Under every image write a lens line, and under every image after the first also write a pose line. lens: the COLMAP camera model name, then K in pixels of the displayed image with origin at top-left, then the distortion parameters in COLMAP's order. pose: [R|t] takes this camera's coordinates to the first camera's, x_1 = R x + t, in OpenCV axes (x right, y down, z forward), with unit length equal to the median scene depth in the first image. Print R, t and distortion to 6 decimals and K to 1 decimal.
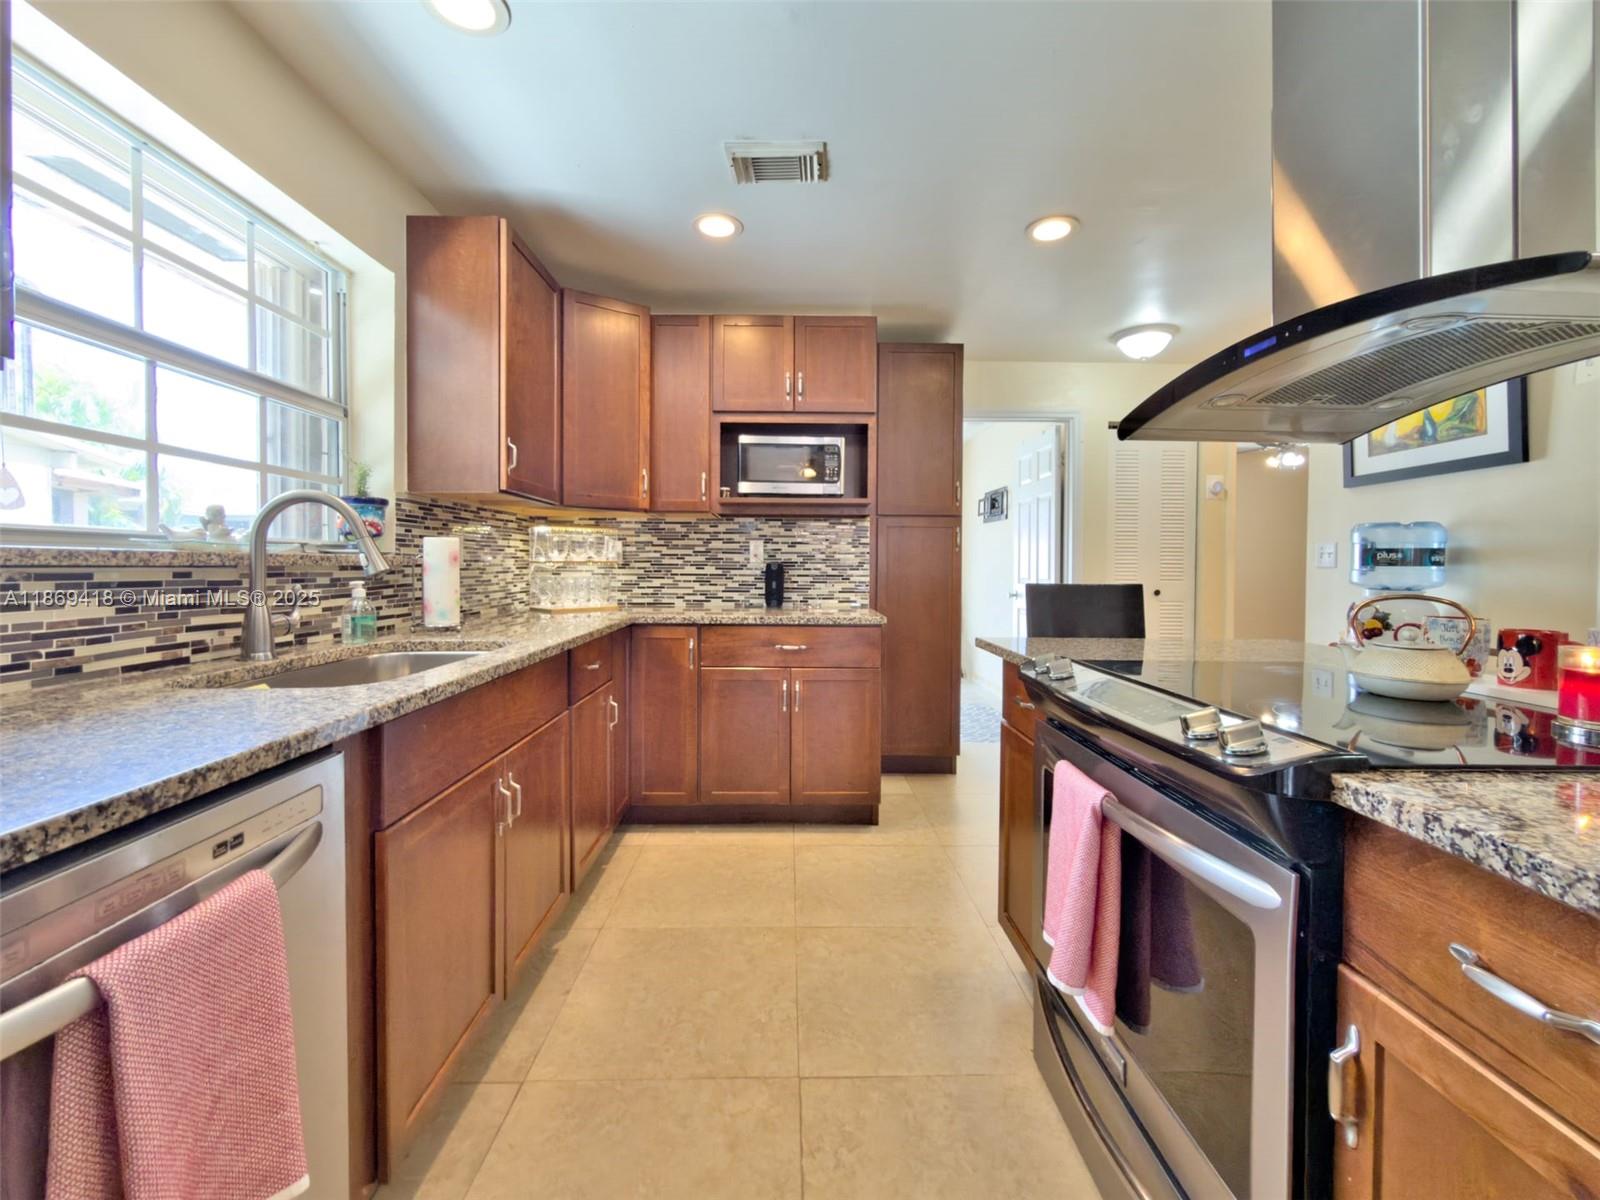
lens RADIAL K [[661.7, 0, 802.2], [0, 661.7, 576.0], [0, 0, 1]] dist [0.000100, 0.000172]
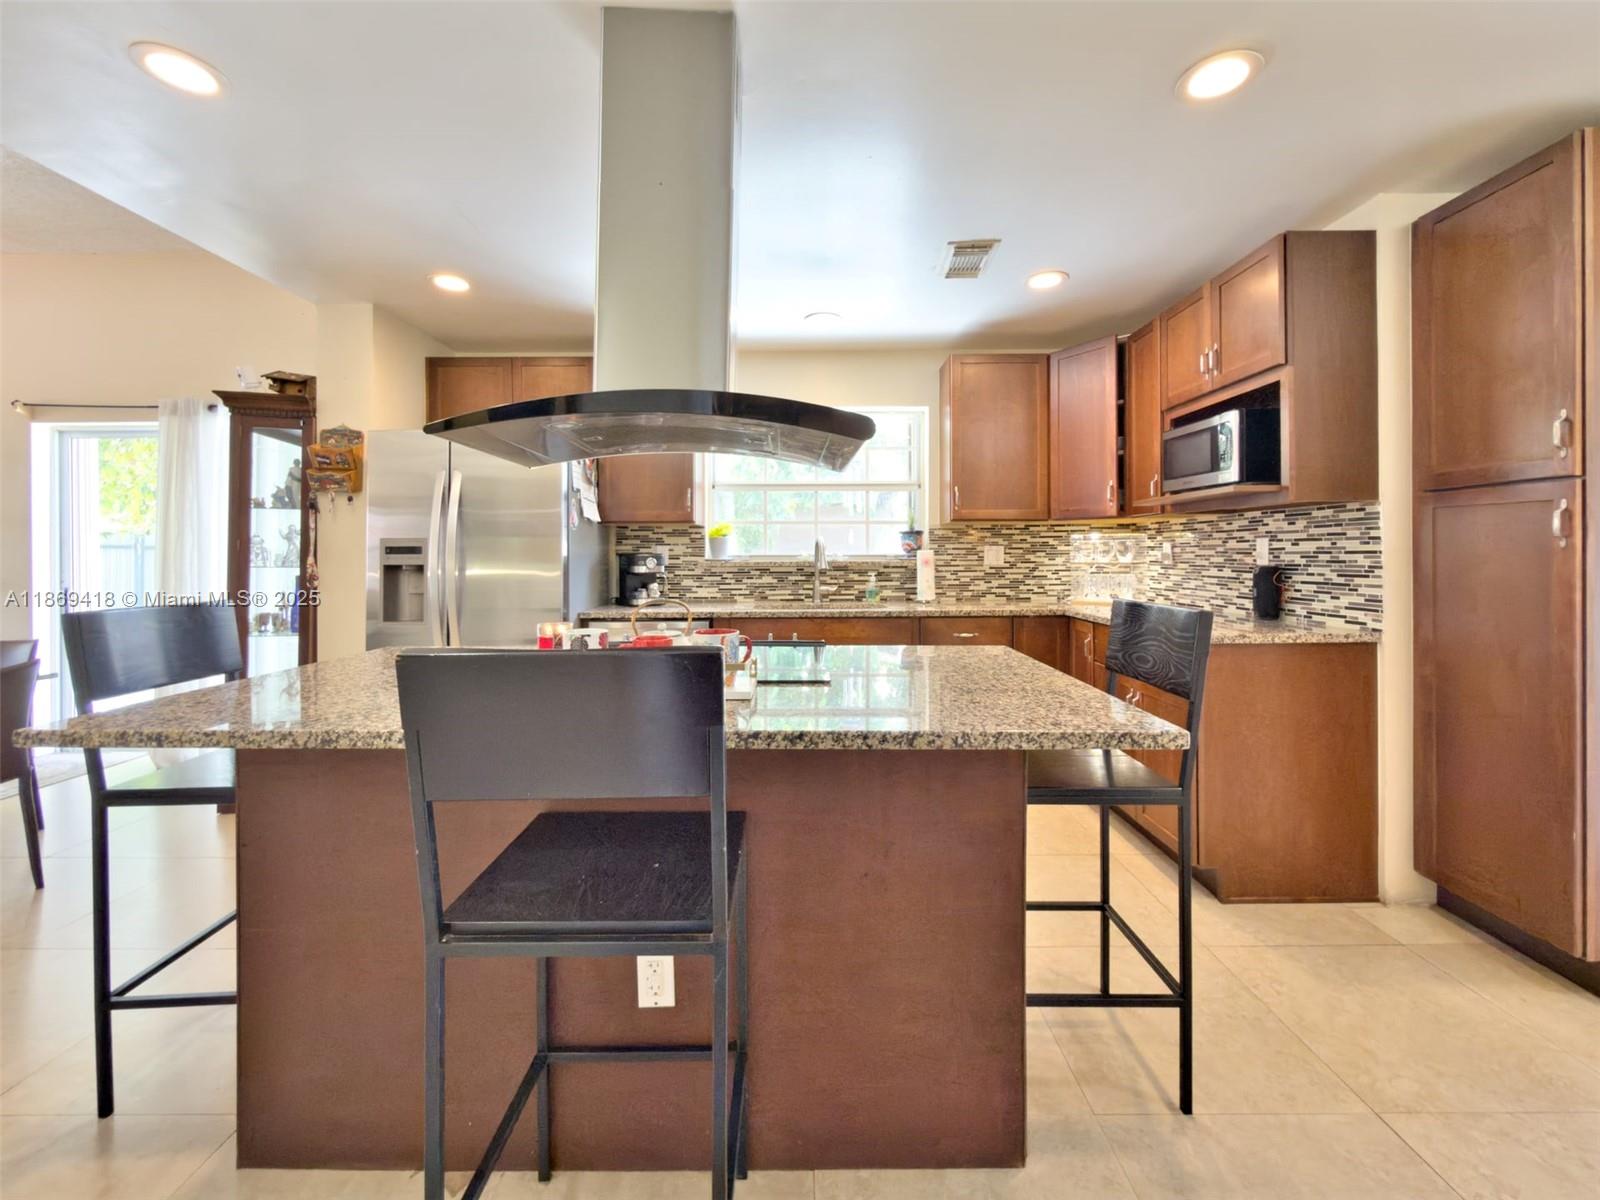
lens RADIAL K [[665.2, 0, 798.3], [0, 665.2, 546.6], [0, 0, 1]] dist [-0.000681, -0.000921]
pose [[-0.033973, -0.015674, -0.999300, 0.787263], [-0.012258, 0.999808, -0.015266, -0.023281], [0.999348, 0.011731, -0.034159, 0.448749]]
